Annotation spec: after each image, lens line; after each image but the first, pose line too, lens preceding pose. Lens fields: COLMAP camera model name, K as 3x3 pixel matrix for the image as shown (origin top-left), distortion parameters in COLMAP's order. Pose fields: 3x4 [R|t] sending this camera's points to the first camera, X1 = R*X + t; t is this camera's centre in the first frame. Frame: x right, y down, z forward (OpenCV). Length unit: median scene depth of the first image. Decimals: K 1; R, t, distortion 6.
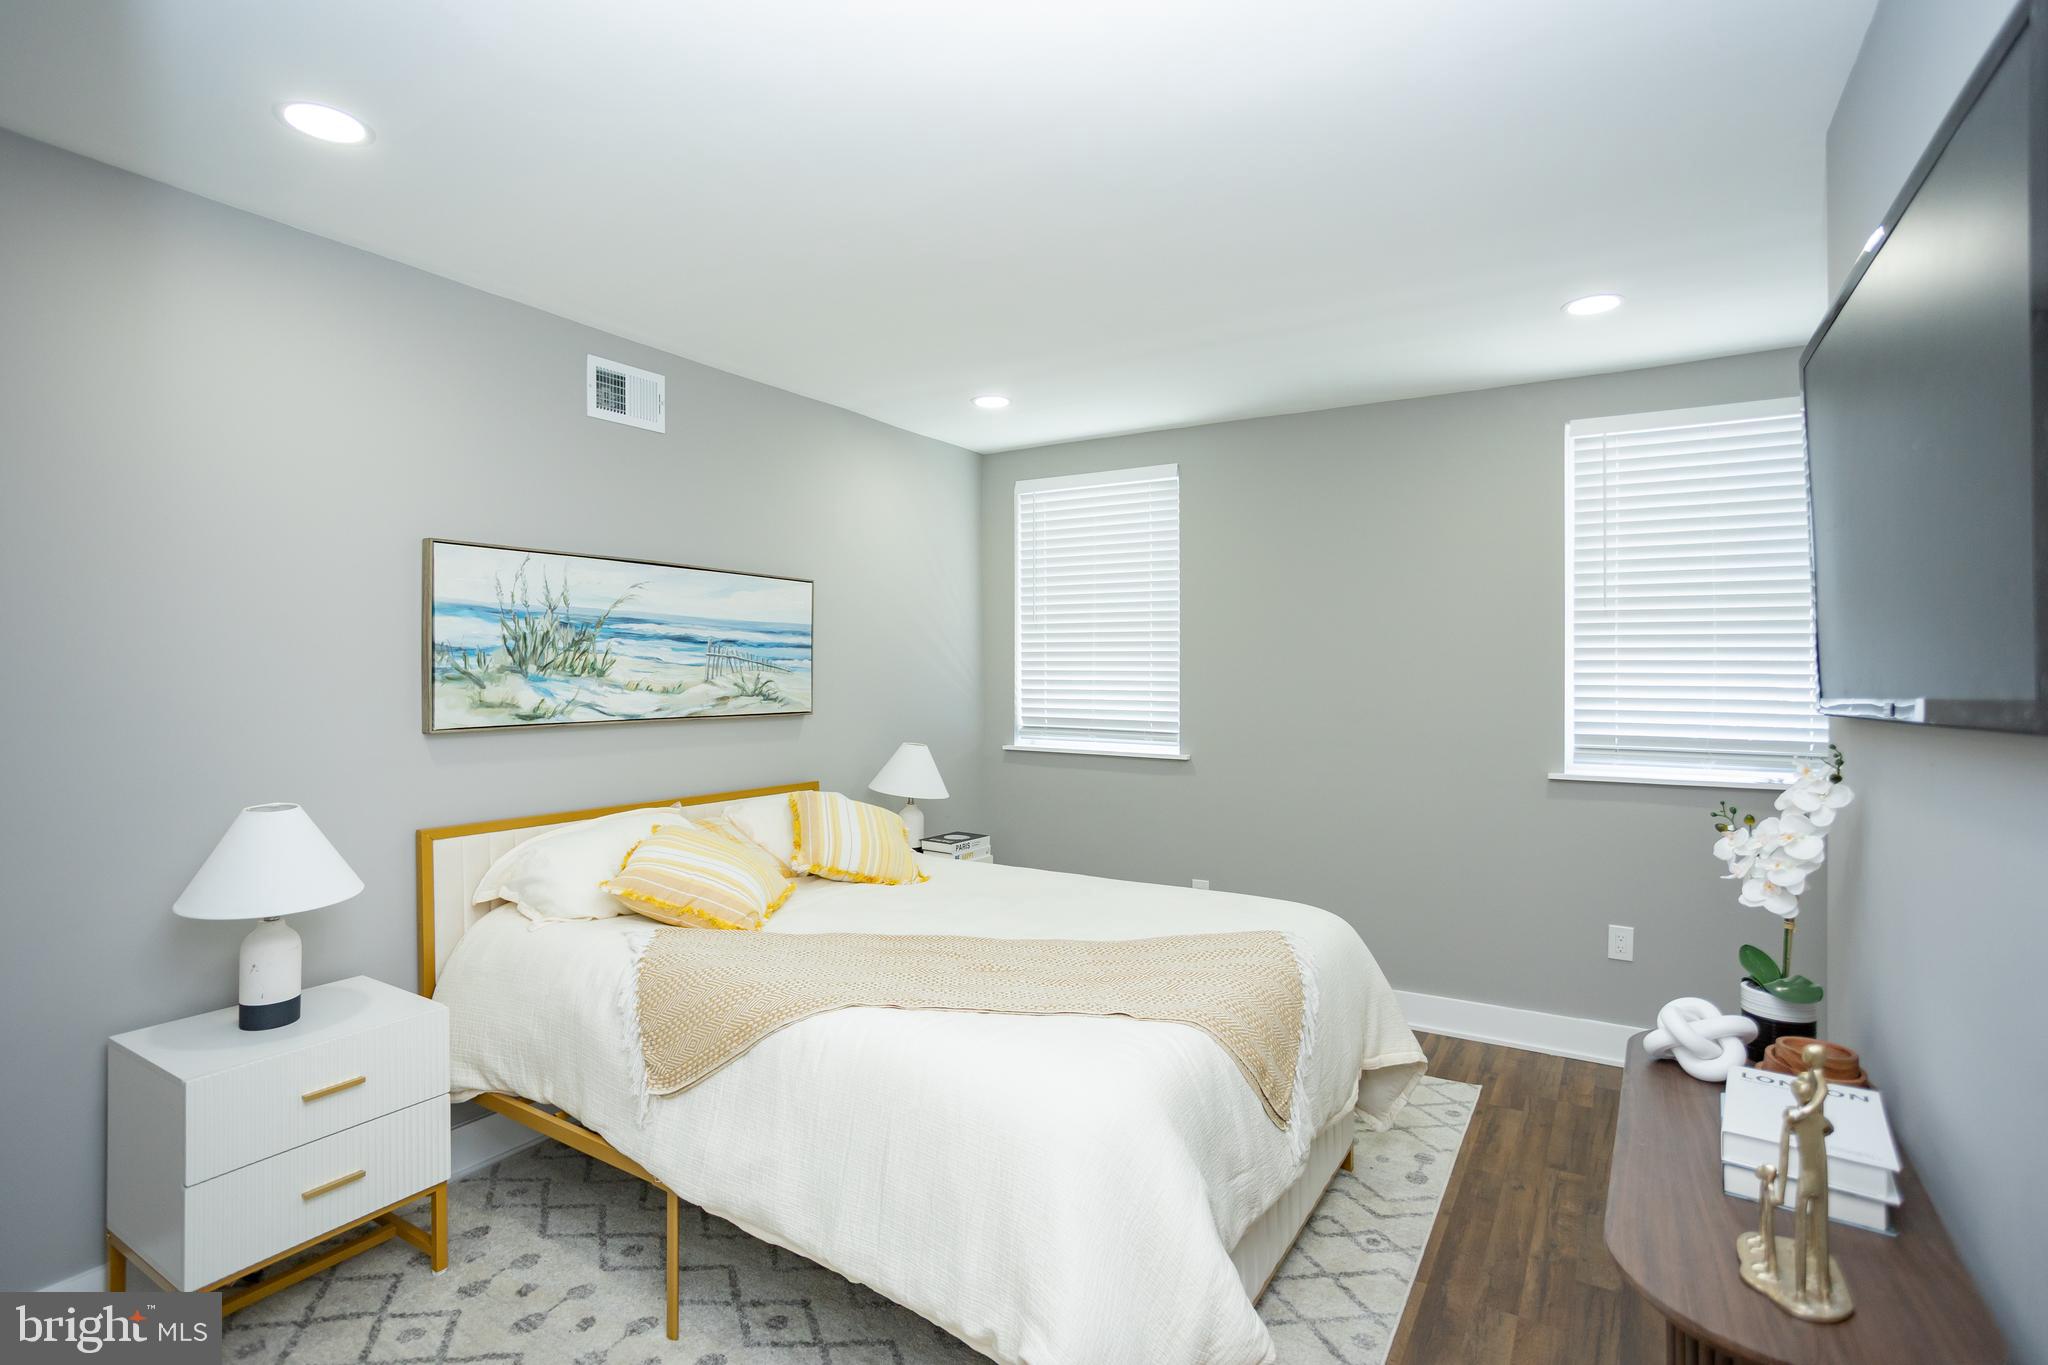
lens RADIAL K [[1002.8, 0, 1009.8], [0, 1002.8, 639.9], [0, 0, 1]] dist [-0.046583, 0.034152]
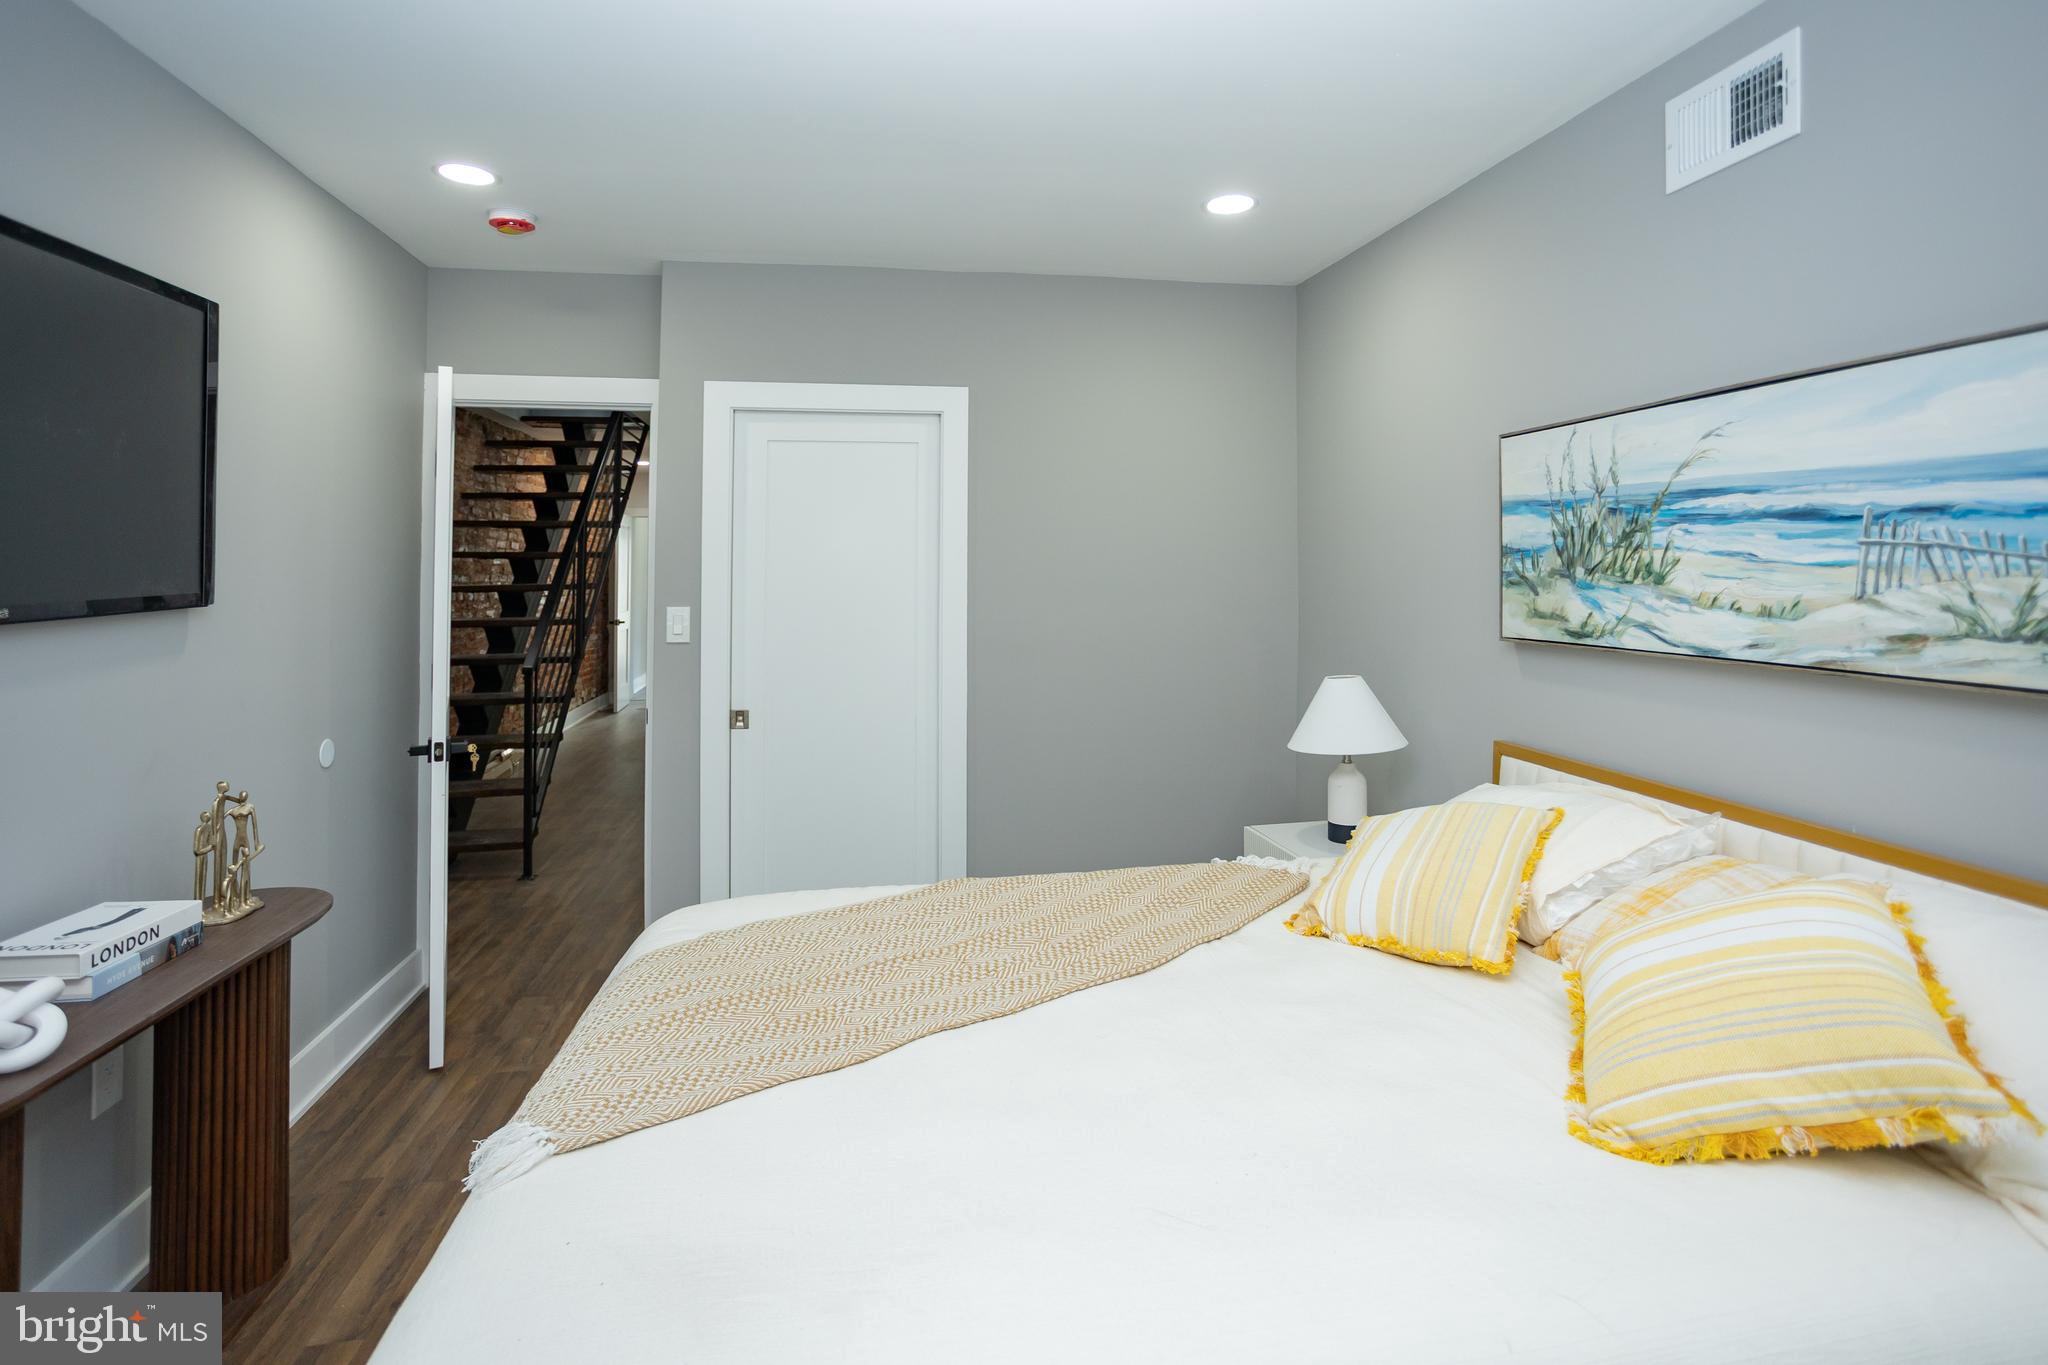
lens RADIAL K [[1052.6, 0, 1025.9], [0, 1052.6, 558.3], [0, 0, 1]] dist [-0.020422, 0.031477]
pose [[-0.732652, -0.012354, -0.680491, 0.374478], [0.015994, 0.999247, -0.035361, 0.038171], [0.680416, -0.036791, -0.731902, 1.241163]]
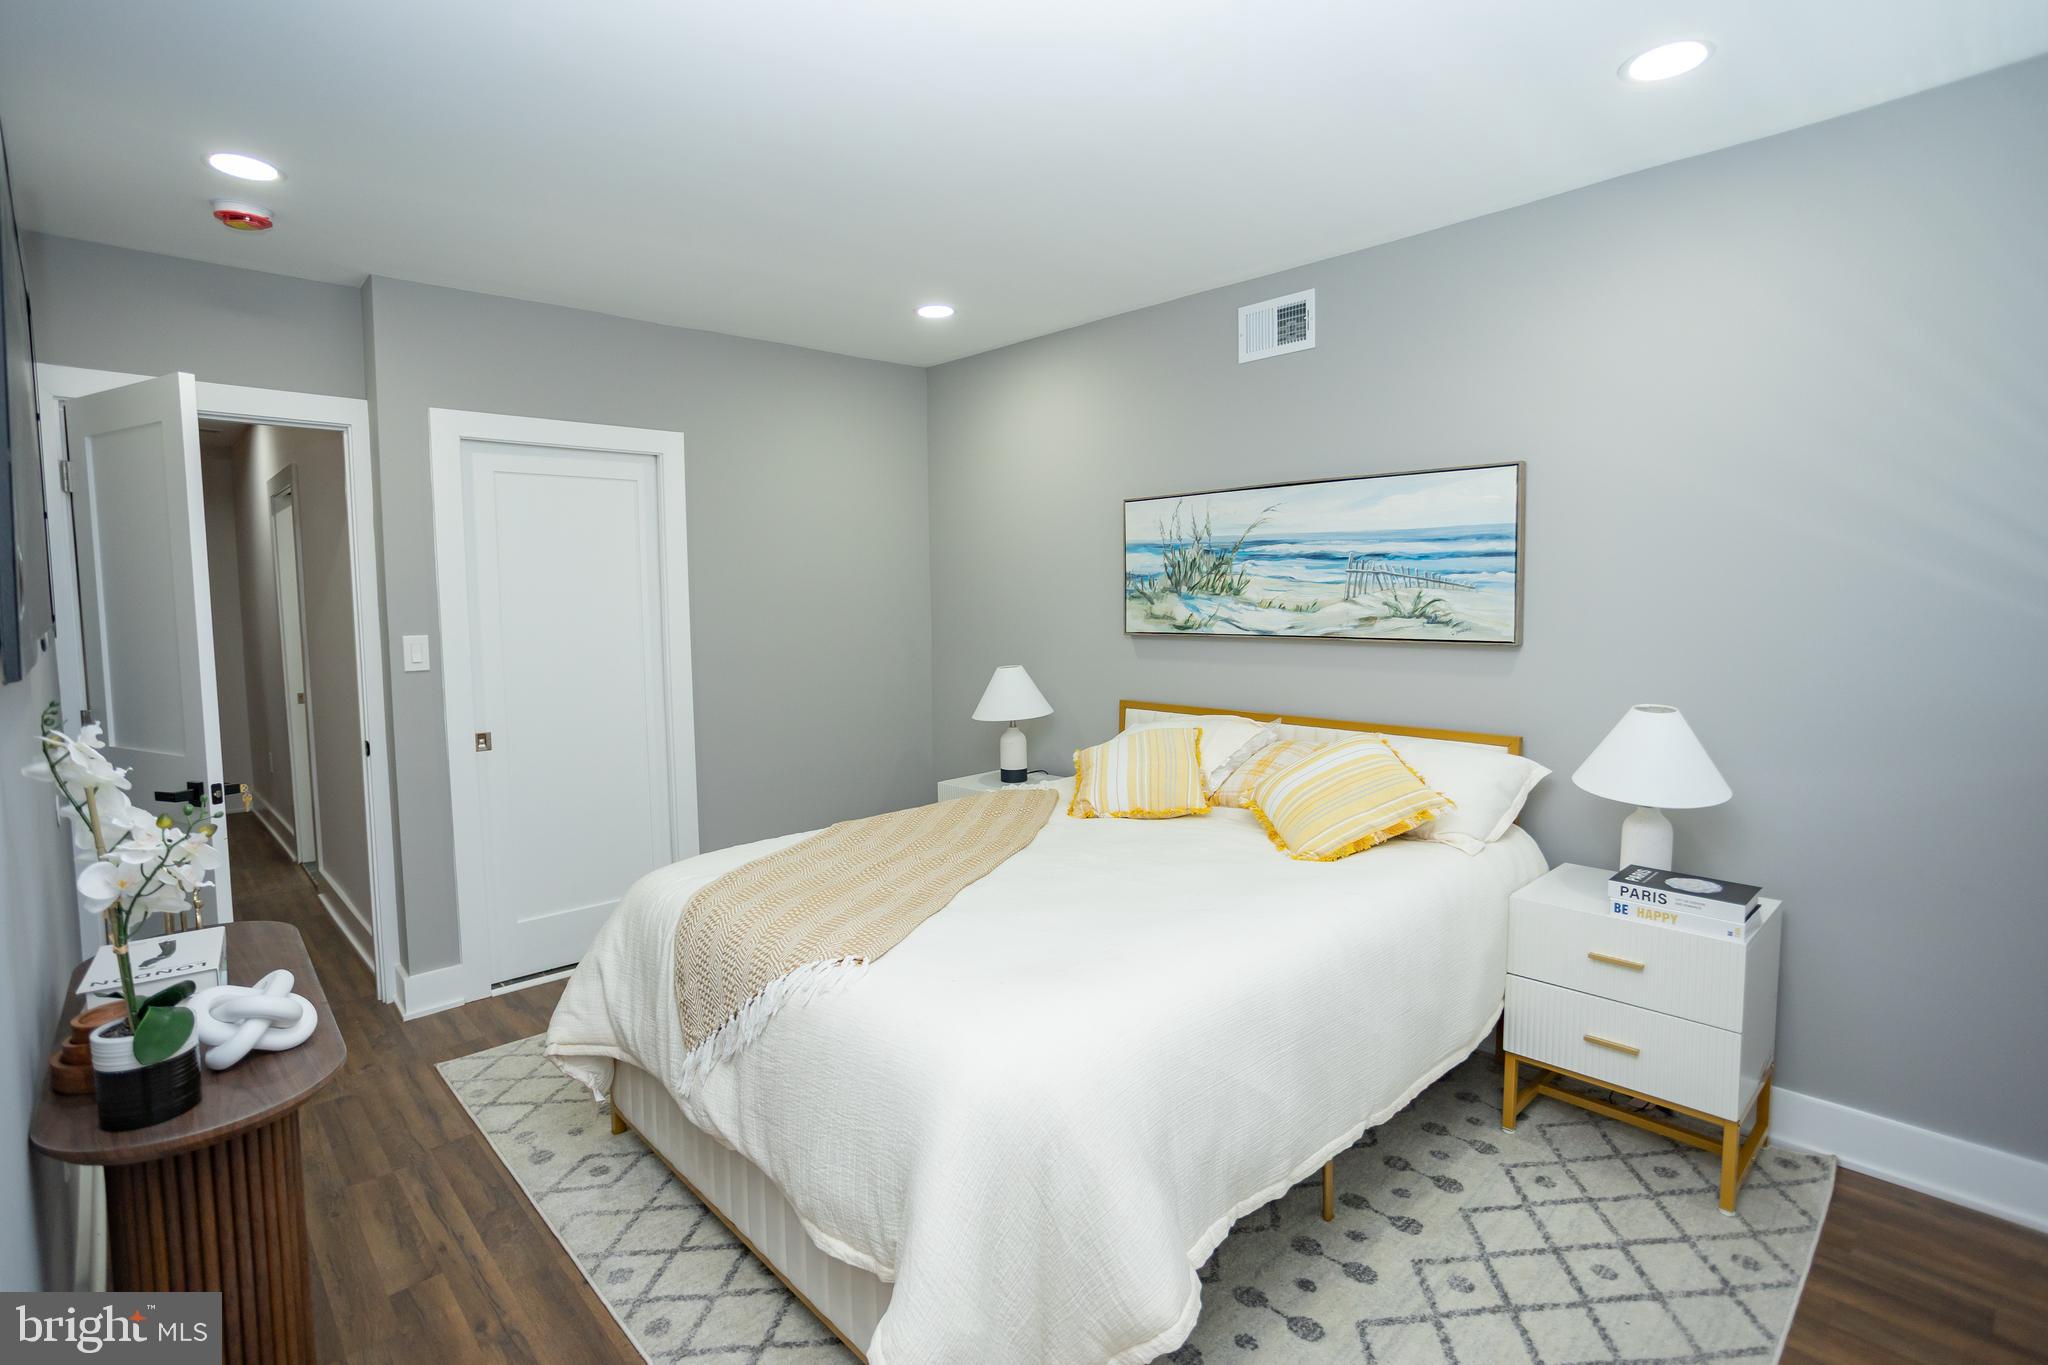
lens RADIAL K [[1001.1, 0, 1012.1], [0, 1001.1, 665.0], [0, 0, 1]] dist [-0.050678, 0.032438]
pose [[-0.258611, 0.061744, -0.964006, 0.764859], [0.034716, 0.997904, 0.054602, 0.045809], [0.965358, -0.019346, -0.260212, 1.062313]]
